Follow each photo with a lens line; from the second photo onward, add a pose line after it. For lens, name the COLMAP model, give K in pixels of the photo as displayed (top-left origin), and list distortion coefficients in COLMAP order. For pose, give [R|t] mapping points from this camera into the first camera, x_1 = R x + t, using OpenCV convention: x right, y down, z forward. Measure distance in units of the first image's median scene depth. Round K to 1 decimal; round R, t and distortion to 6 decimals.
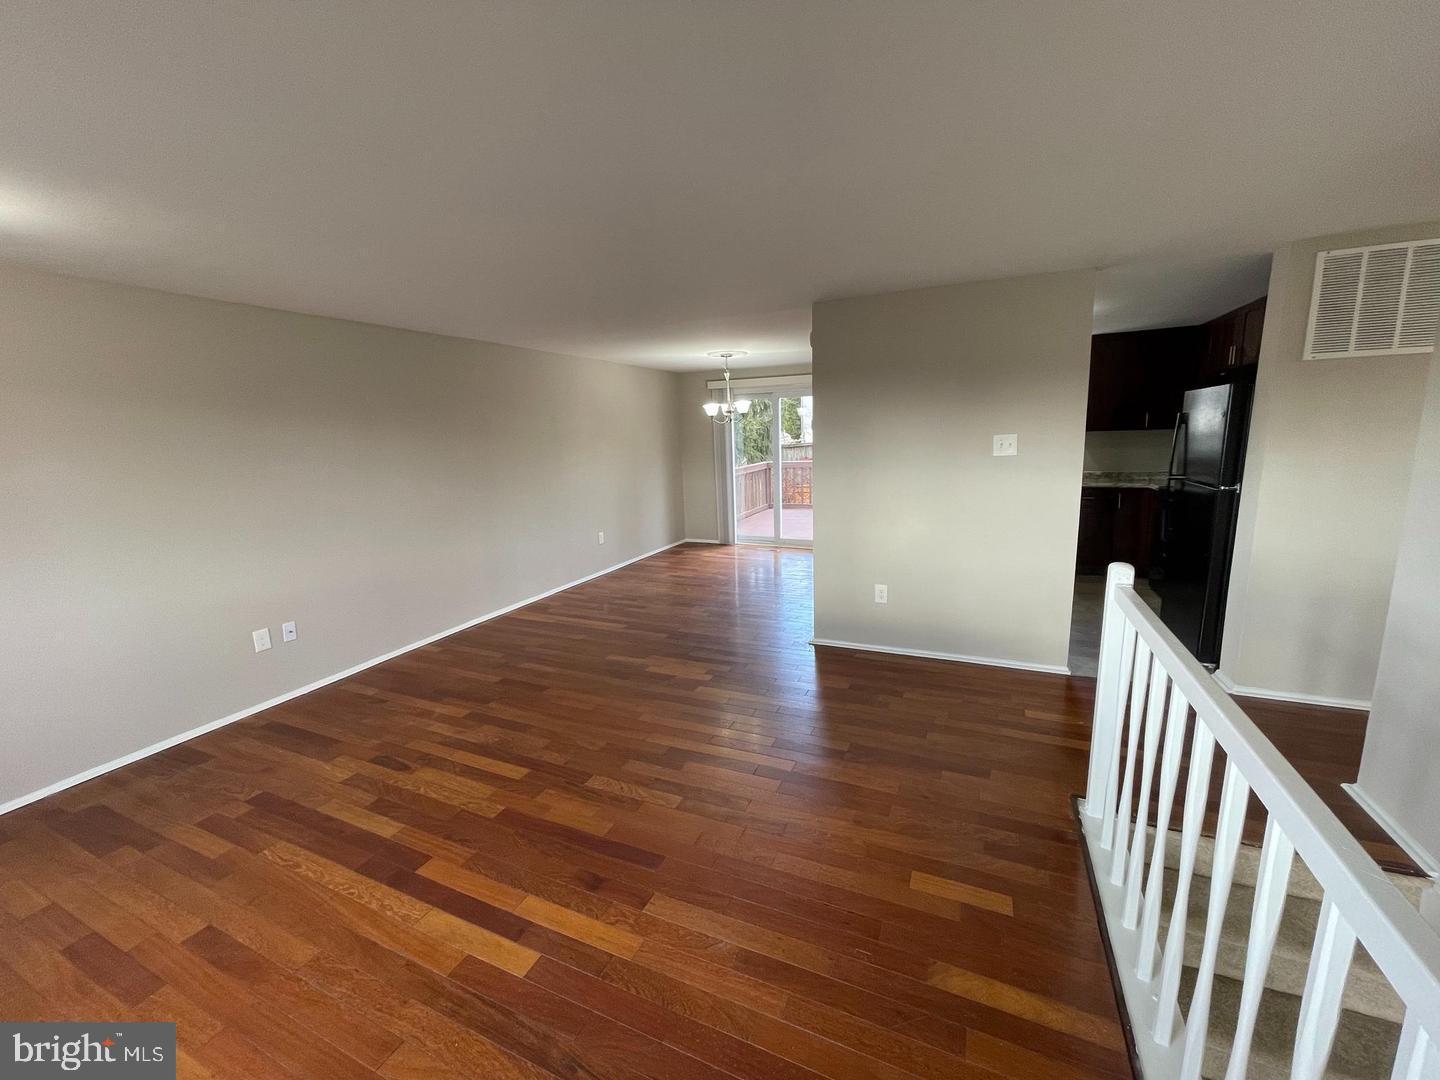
lens RADIAL K [[583.4, 0, 720.0], [0, 583.4, 540.0], [0, 0, 1]] dist [-0.002590, -0.000048]
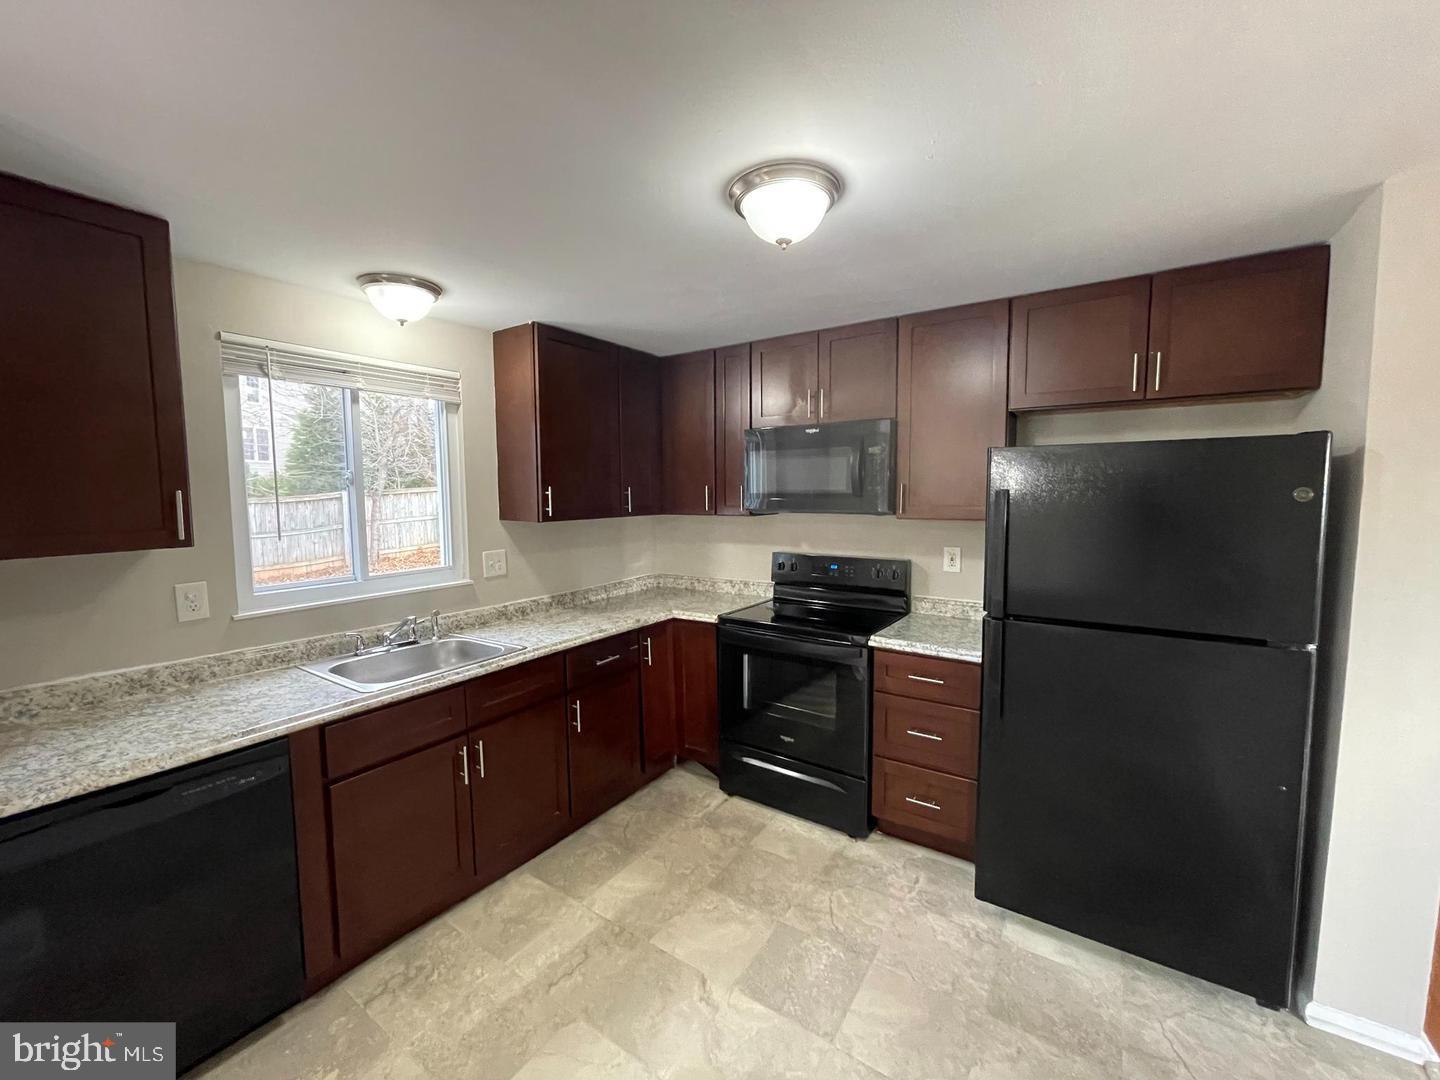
lens RADIAL K [[580.5, 0, 715.1], [0, 580.5, 538.3], [0, 0, 1]] dist [-0.002508, 0.000507]
pose [[0.169525, -0.051169, 0.984197, 0.367275], [0.177053, 0.983984, 0.020661, -0.336106], [-0.969491, 0.170753, 0.175869, 1.665084]]
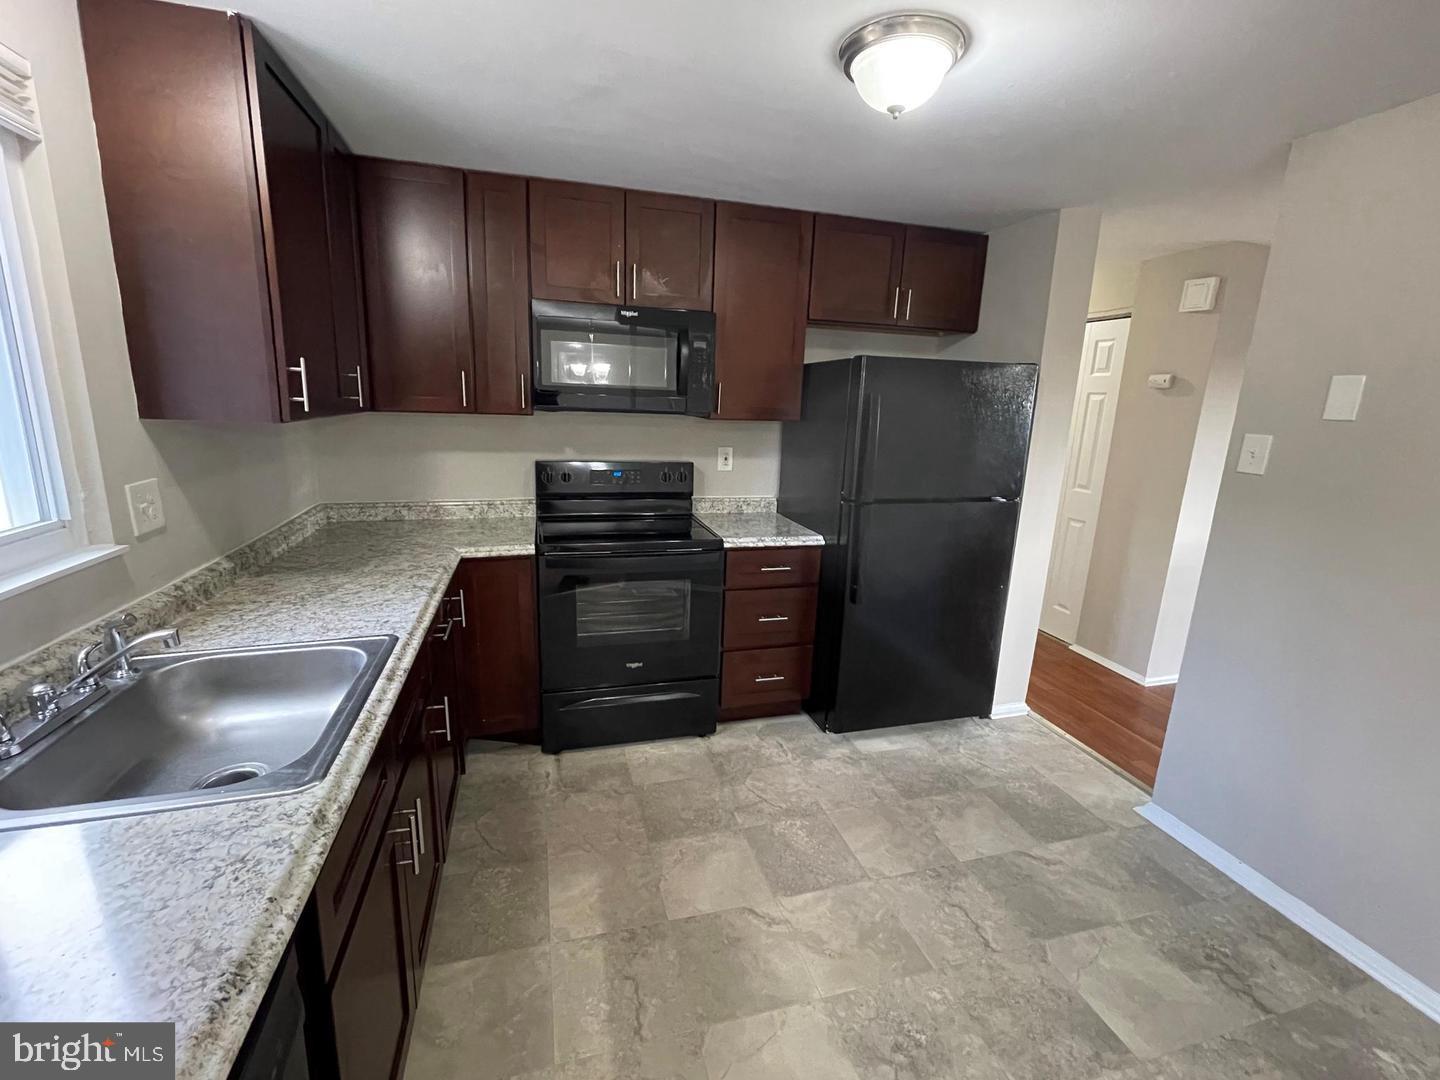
lens RADIAL K [[622.7, 0, 715.1], [0, 622.7, 538.4], [0, 0, 1]] dist [-0.001771, -0.000264]
pose [[-0.643135, -0.157515, 0.749378, 0.576827], [0.124078, 0.944247, 0.304962, -0.421737], [-0.755634, 0.289113, -0.587734, 2.198239]]
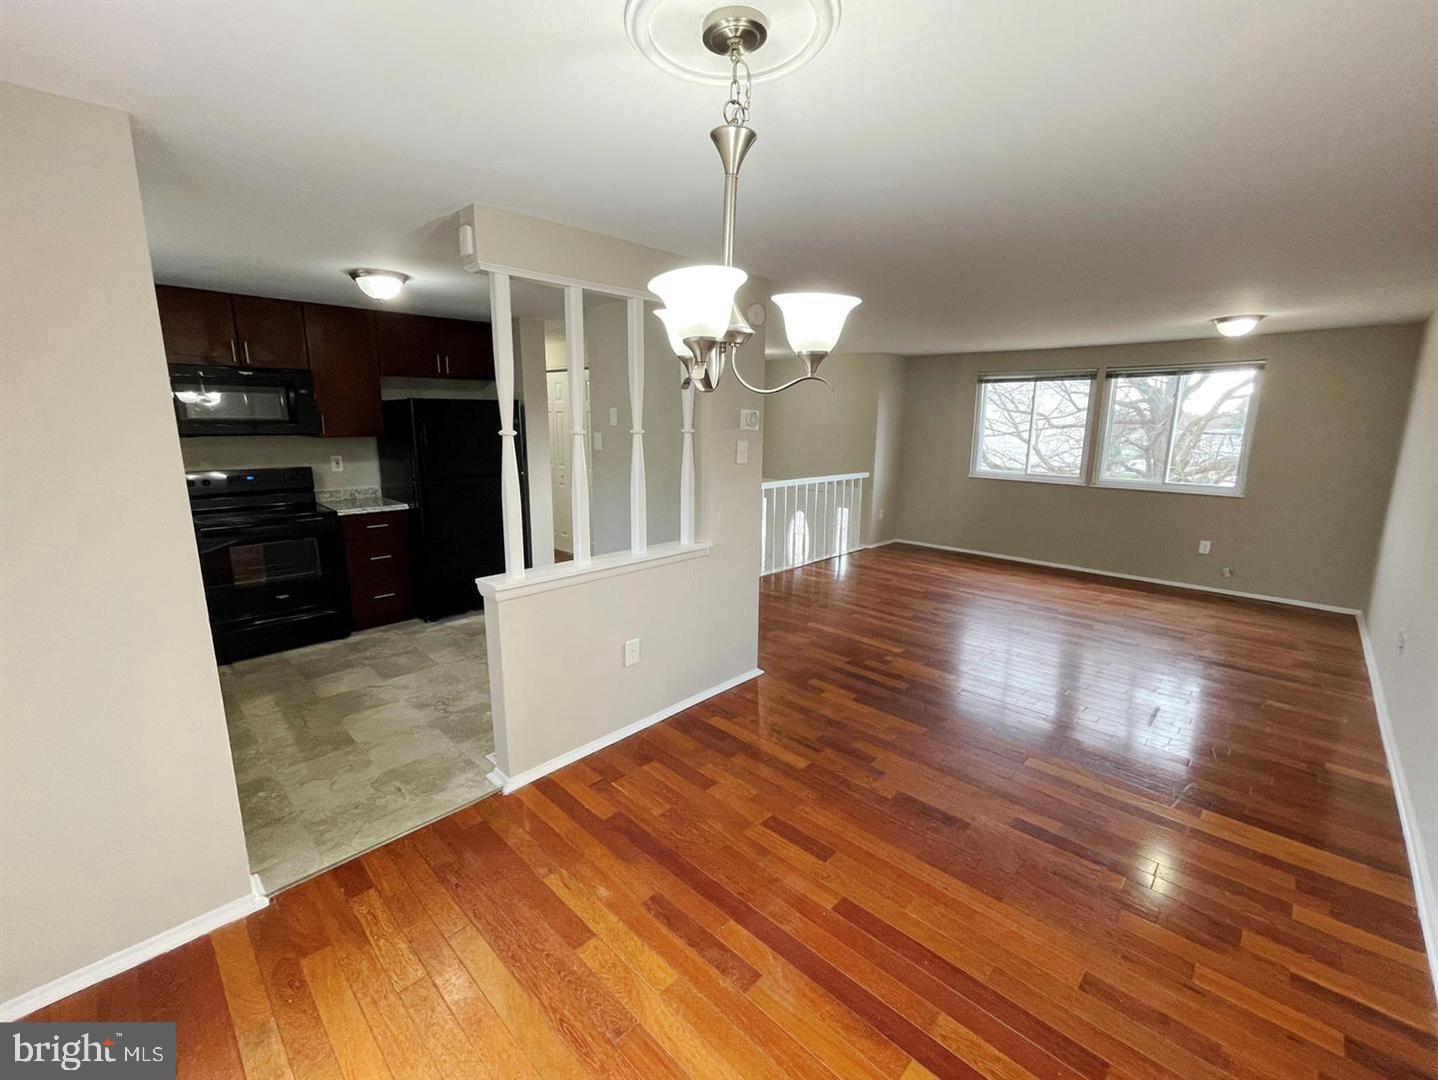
lens RADIAL K [[604.8, 0, 696.7], [0, 604.8, 539.5], [0, 0, 1]] dist [-0.002384, -0.000295]
pose [[-0.930933, -0.043152, 0.362632, -0.111805], [0.092099, 0.933155, 0.347476, -0.501838], [-0.353387, 0.356875, -0.864730, 2.646882]]
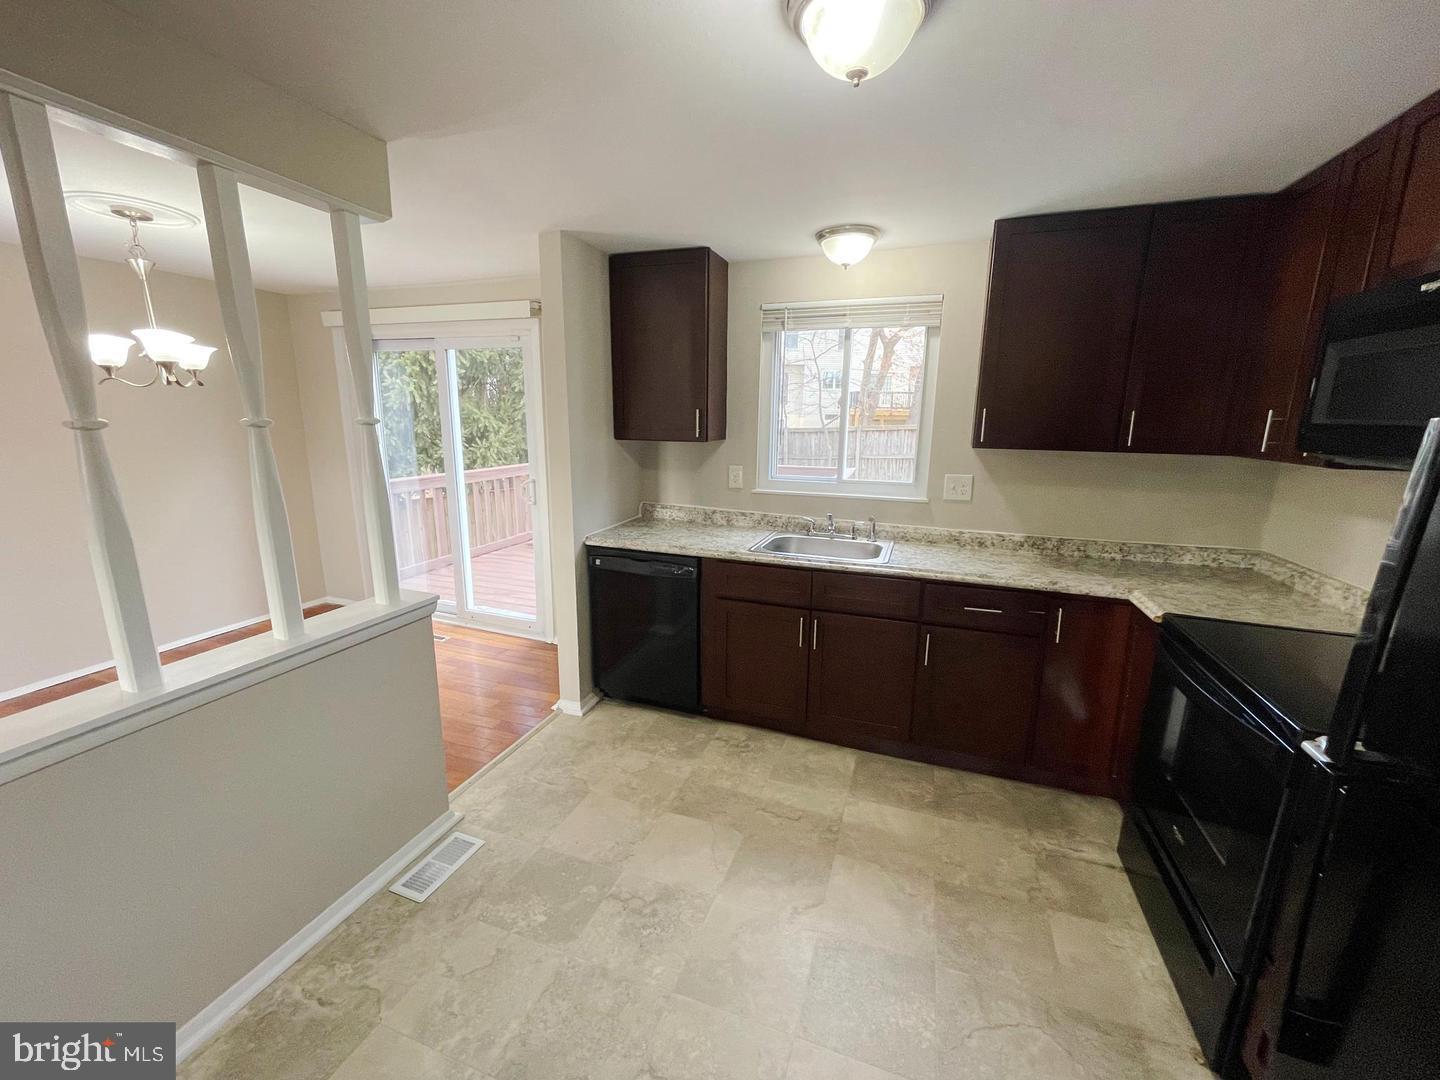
lens RADIAL K [[583.4, 0, 720.0], [0, 583.4, 540.0], [0, 0, 1]] dist [-0.002590, -0.000048]
pose [[0.995534, 0.028326, 0.090053, 0.815153], [-0.031203, 0.999041, 0.030706, -0.264343], [-0.089097, -0.033379, 0.995463, 1.228807]]
